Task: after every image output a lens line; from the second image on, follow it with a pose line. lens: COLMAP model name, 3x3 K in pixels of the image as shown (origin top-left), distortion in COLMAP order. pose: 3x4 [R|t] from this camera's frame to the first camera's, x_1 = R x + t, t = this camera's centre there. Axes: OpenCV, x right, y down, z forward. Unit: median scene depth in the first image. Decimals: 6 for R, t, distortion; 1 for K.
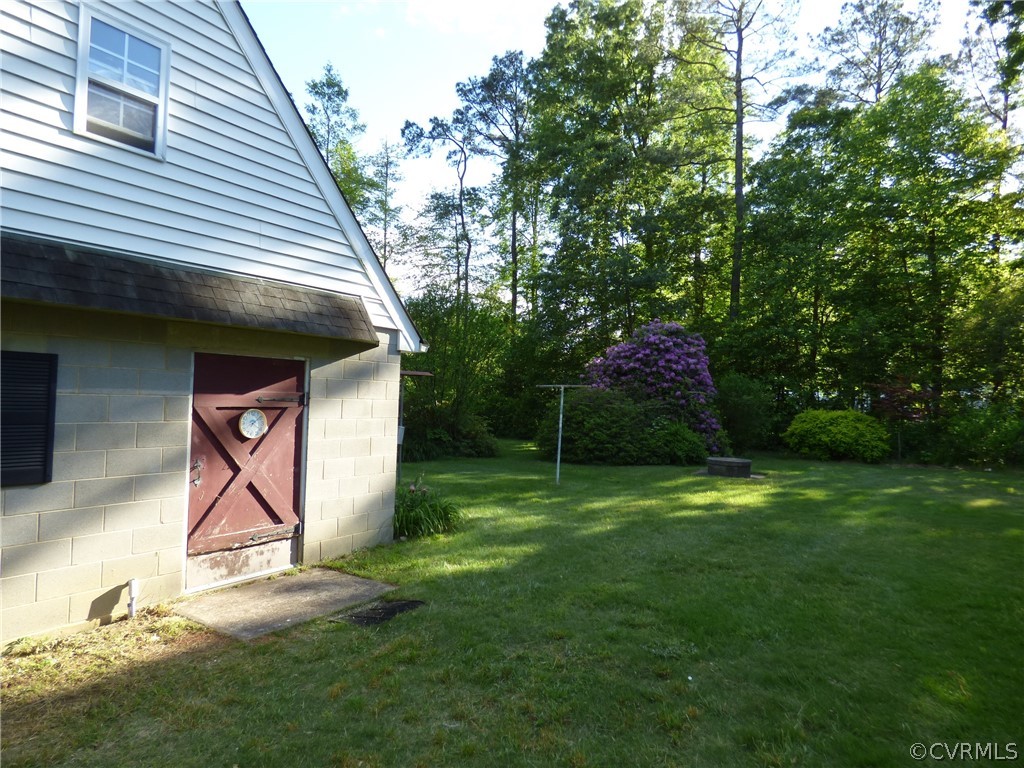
lens RADIAL K [[619.1, 0, 511.3], [0, 619.1, 381.3], [0, 0, 1]] dist [-0.018483, 0.005222]
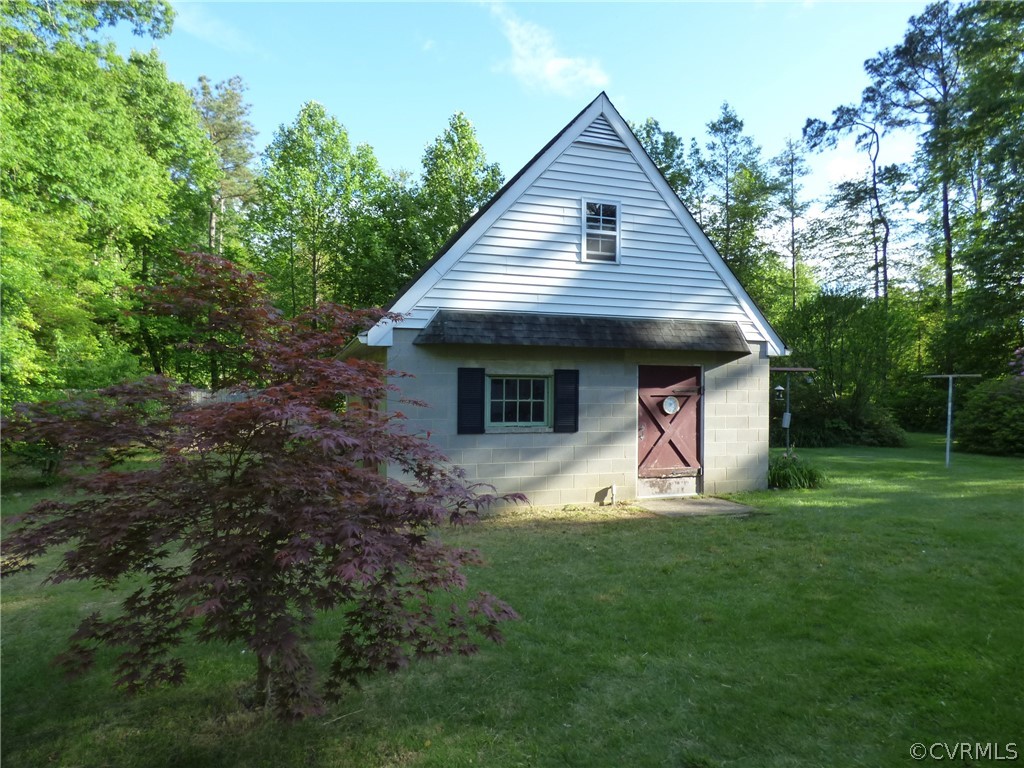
lens RADIAL K [[619.1, 0, 510.0], [0, 619.1, 380.1], [0, 0, 1]] dist [-0.018483, 0.005222]
pose [[0.791779, -0.029595, -0.610091, 0.193571], [0.031194, 0.999481, -0.008000, -0.000312], [0.610011, -0.012698, 0.792291, -0.440927]]
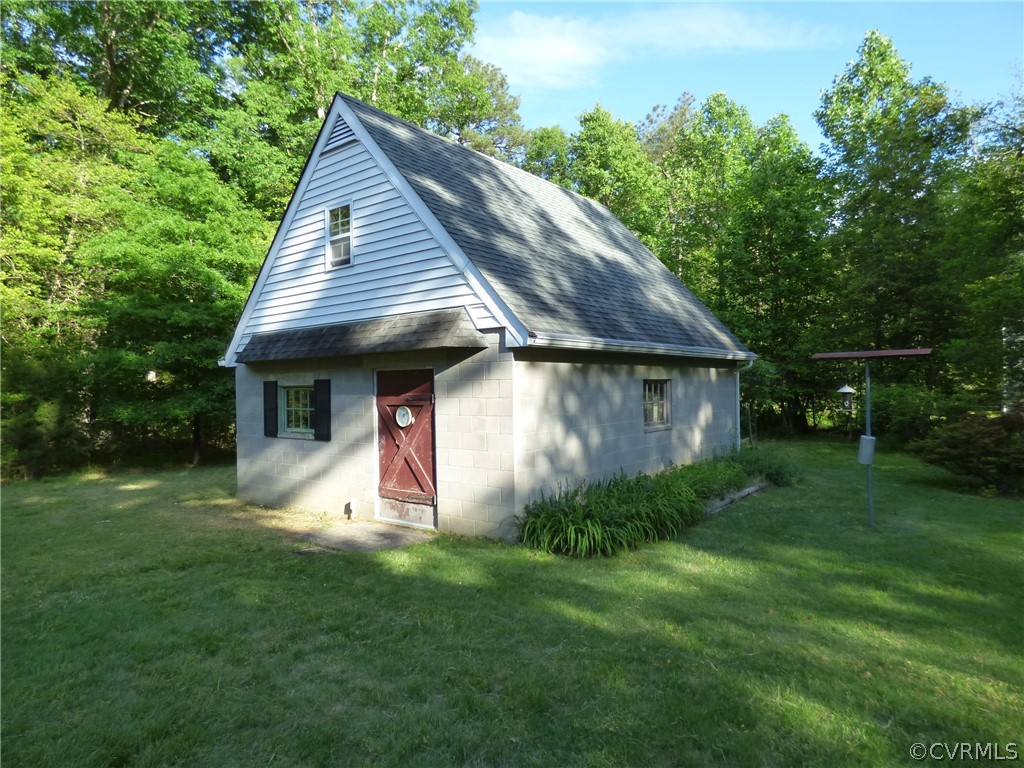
lens RADIAL K [[619.1, 0, 503.6], [0, 619.1, 380.7], [0, 0, 1]] dist [-0.018483, 0.005222]
pose [[-0.076654, -0.042000, -0.996173, 0.720476], [0.036016, 0.998344, -0.044863, 0.042447], [0.996407, -0.039317, -0.075015, 0.965908]]
